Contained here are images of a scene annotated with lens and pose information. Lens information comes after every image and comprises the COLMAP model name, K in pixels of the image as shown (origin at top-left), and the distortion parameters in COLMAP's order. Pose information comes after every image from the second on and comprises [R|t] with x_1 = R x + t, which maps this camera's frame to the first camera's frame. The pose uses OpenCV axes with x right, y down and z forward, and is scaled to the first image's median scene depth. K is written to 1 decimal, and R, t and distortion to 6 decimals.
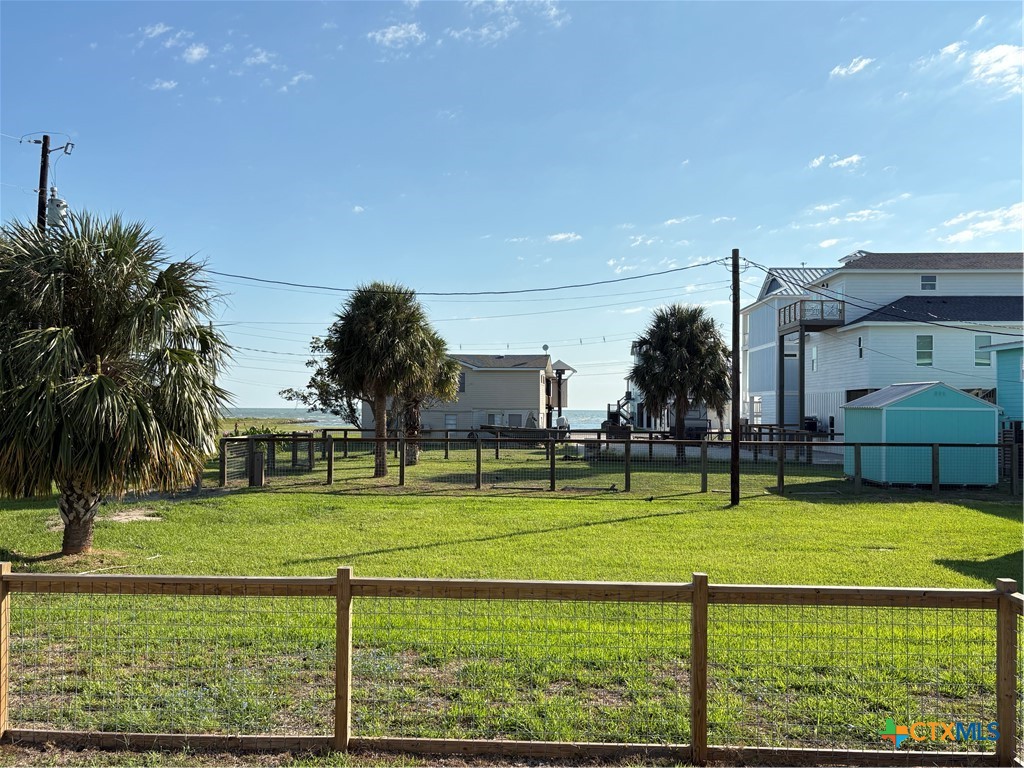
lens RADIAL K [[826.3, 0, 518.4], [0, 826.3, 390.1], [0, 0, 1]] dist [0.058918, -0.005096]
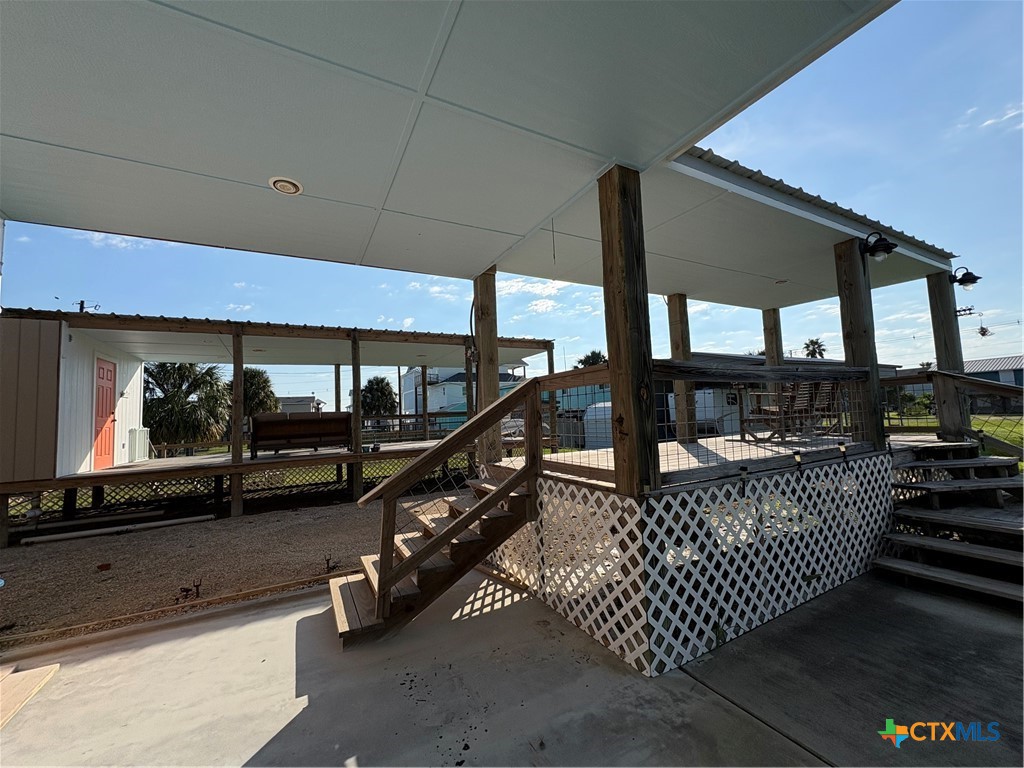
lens RADIAL K [[407.0, 0, 513.6], [0, 407.0, 384.3], [0, 0, 1]] dist [-0.003172, -0.000243]
pose [[0.859492, -0.003831, 0.511135, -0.091445], [0.039270, 0.997511, -0.058557, 0.015611], [-0.509639, 0.070401, 0.857503, -0.320183]]
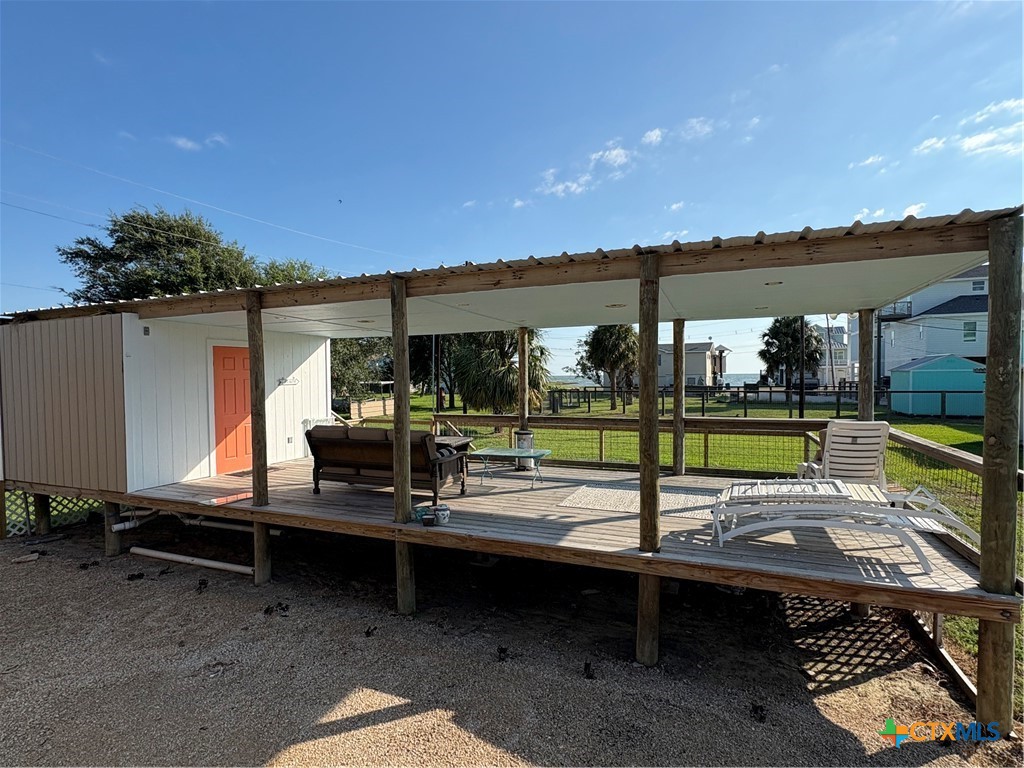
lens RADIAL K [[511.2, 0, 511.0], [0, 511.2, 394.3], [0, 0, 1]] dist [0.002109, 0.000102]
pose [[0.933794, -0.004163, -0.357786, 0.037261], [0.025704, 0.998129, 0.055471, -0.006688], [0.356886, -0.060995, 0.932155, -0.198379]]
